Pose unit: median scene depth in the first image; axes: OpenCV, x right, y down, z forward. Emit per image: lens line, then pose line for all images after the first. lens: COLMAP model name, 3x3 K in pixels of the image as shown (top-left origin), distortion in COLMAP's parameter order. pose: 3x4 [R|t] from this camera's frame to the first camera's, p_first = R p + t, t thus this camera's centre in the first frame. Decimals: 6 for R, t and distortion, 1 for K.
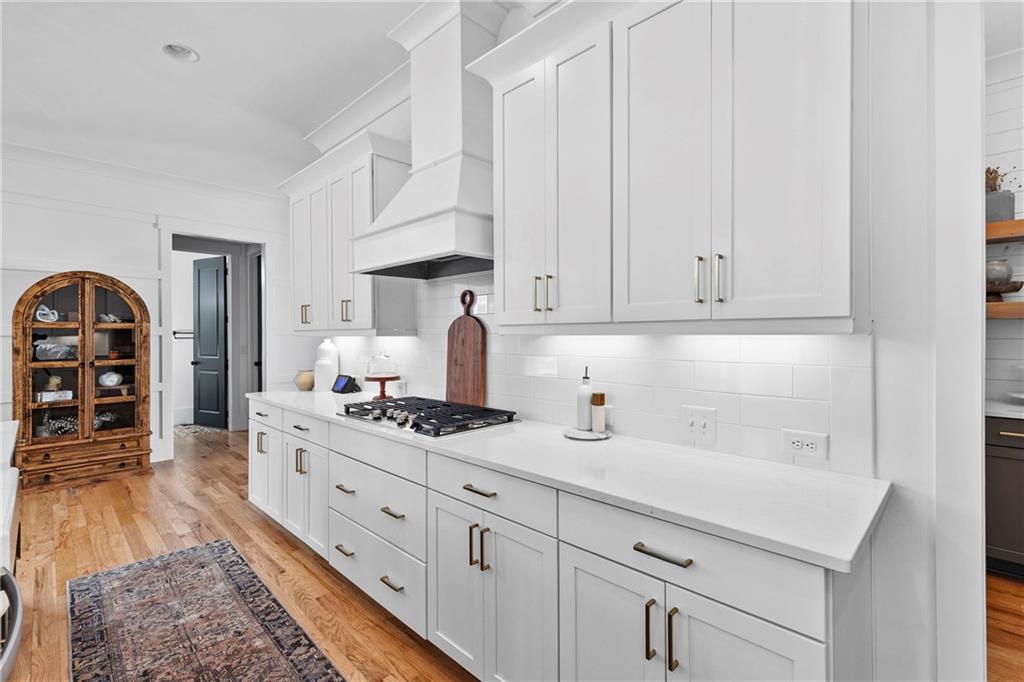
lens RADIAL K [[461.5, 0, 522.9], [0, 461.5, 337.9], [0, 0, 1]] dist [0.007770, -0.000749]
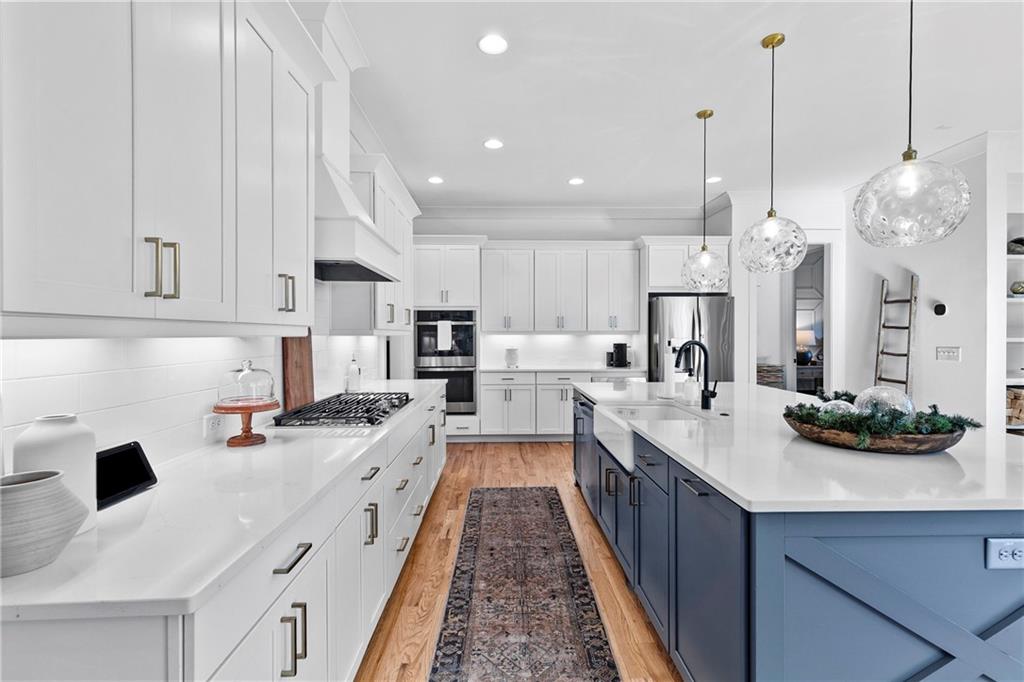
lens RADIAL K [[461.5, 0, 513.1], [0, 461.5, 338.4], [0, 0, 1]] dist [0.007770, -0.000749]
pose [[-0.712324, -0.001803, 0.701849, -0.776907], [0.007525, 0.999920, 0.010206, -0.000646], [-0.701811, 0.012552, -0.712253, 0.945957]]
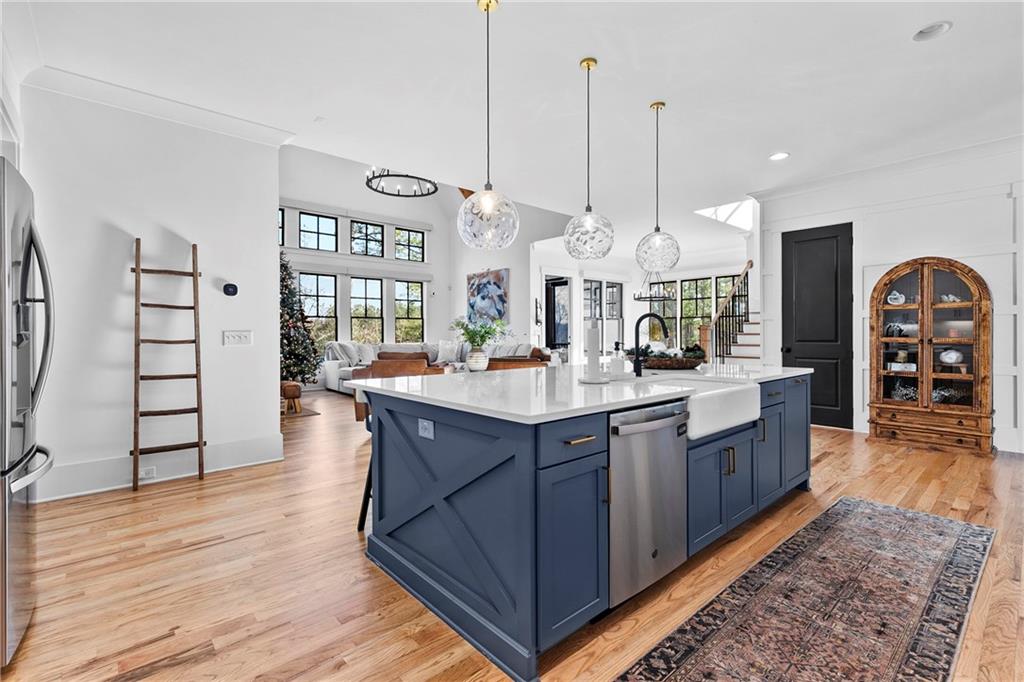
lens RADIAL K [[461.5, 0, 507.2], [0, 461.5, 338.6], [0, 0, 1]] dist [0.007770, -0.000749]
pose [[-0.085124, 0.017500, -0.996217, 0.271597], [-0.003536, 0.999834, 0.017866, 0.037264], [0.996364, 0.005044, -0.085048, 0.101891]]
